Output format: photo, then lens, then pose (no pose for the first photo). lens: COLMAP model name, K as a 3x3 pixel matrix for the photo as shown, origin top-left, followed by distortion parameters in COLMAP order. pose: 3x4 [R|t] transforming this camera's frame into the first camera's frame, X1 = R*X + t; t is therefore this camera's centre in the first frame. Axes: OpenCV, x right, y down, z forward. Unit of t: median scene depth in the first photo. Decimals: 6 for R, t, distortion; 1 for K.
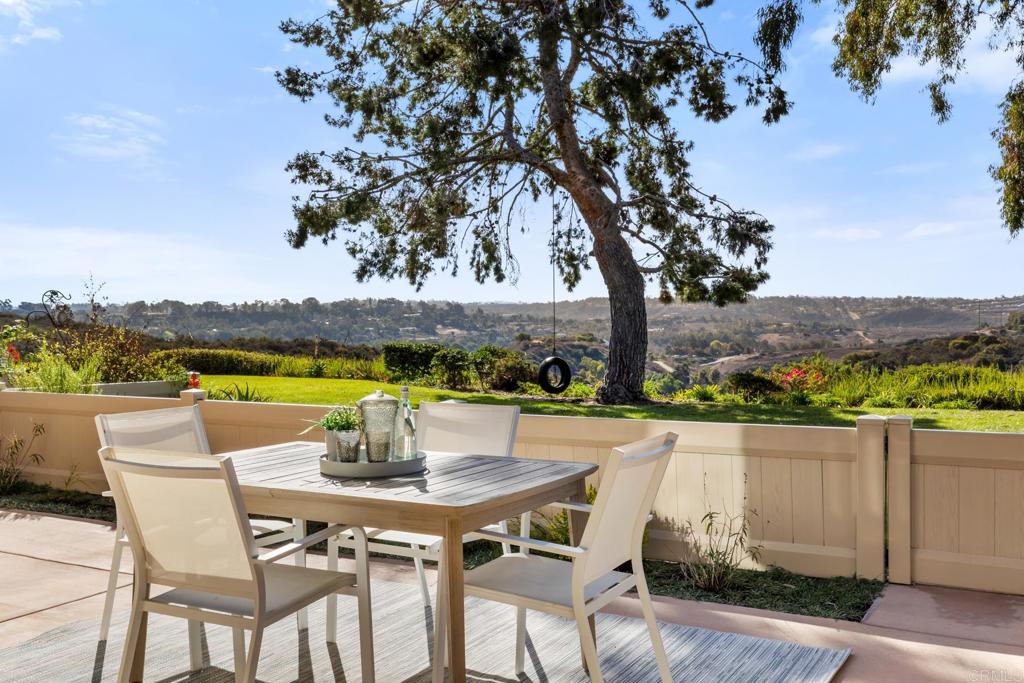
lens RADIAL K [[1008.5, 0, 510.1], [0, 1008.5, 344.6], [0, 0, 1]] dist [0.003920, 0.000000]
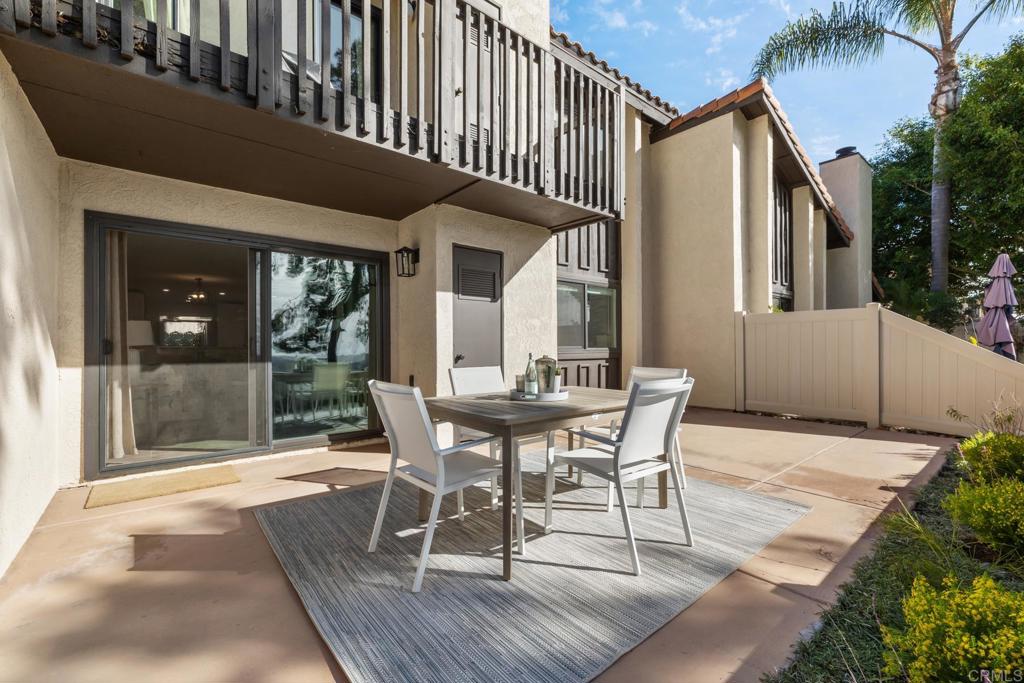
lens RADIAL K [[431.3, 0, 518.1], [0, 431.3, 348.2], [0, 0, 1]] dist [-0.001278, -0.000634]
pose [[-0.357411, 0.017150, -0.933790, 0.124282], [-0.019383, 0.999480, 0.025776, 0.002017], [0.933746, 0.027312, -0.356893, 0.253051]]
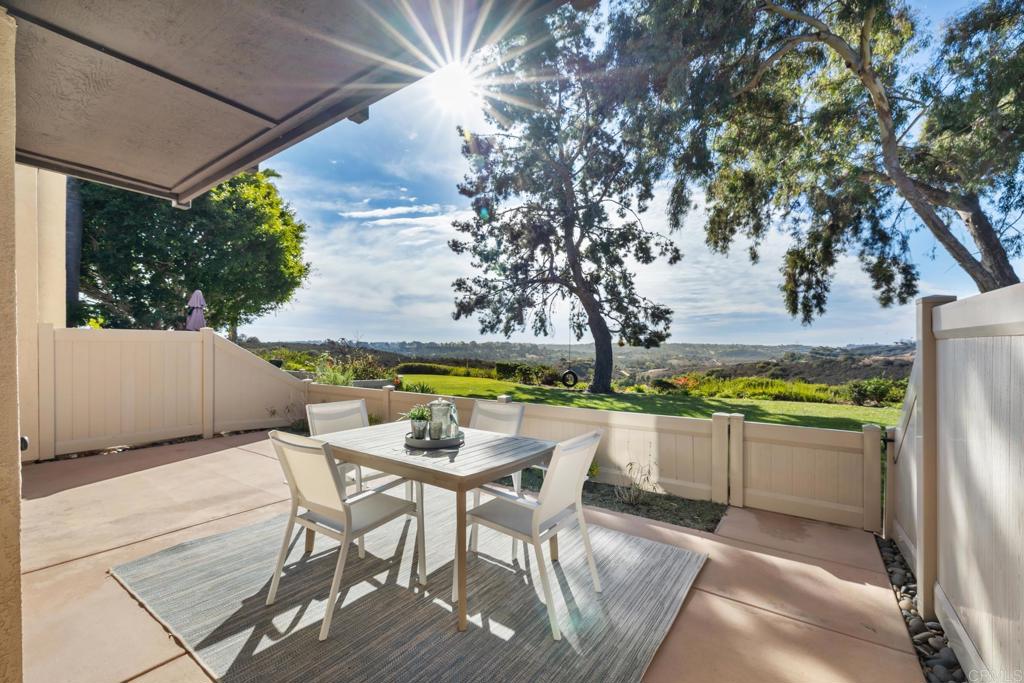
lens RADIAL K [[431.3, 0, 510.5], [0, 431.3, 349.9], [0, 0, 1]] dist [-0.001278, -0.000634]
pose [[0.993977, 0.016325, -0.108369, 0.016450], [-0.019329, 0.999456, -0.026727, -0.004906], [0.107874, 0.028660, 0.993751, 0.047833]]
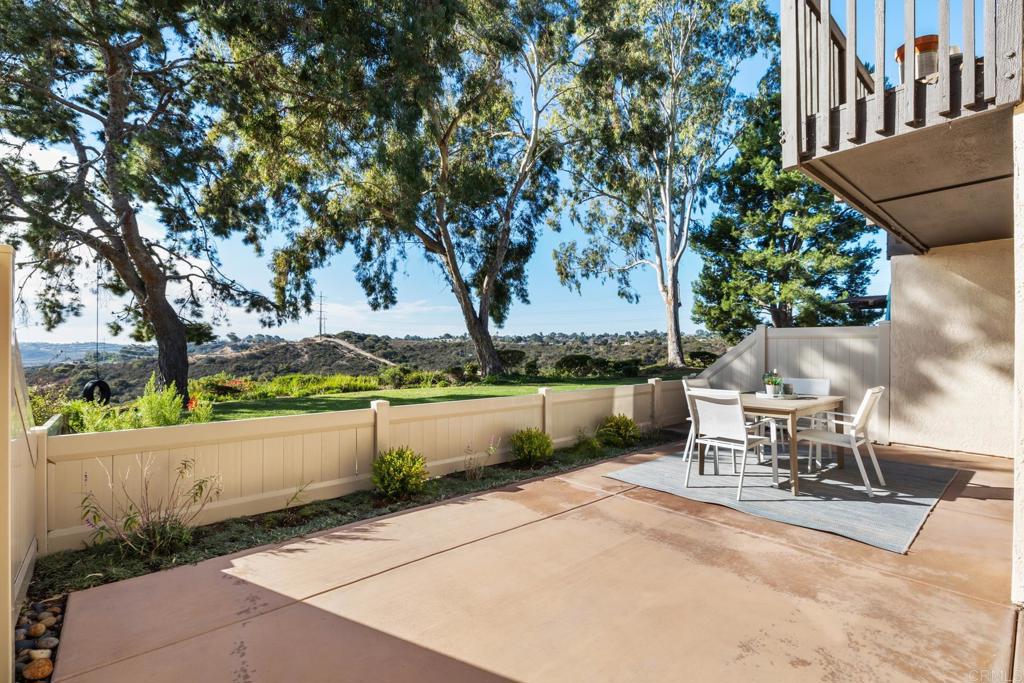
lens RADIAL K [[459.6, 0, 515.9], [0, 459.6, 340.9], [0, 0, 1]] dist [-0.011833, 0.000029]
pose [[0.349478, 0.025798, 0.936589, -0.313200], [0.026555, 0.998947, -0.037424, -0.001565], [-0.936568, 0.037950, 0.348425, 0.239787]]
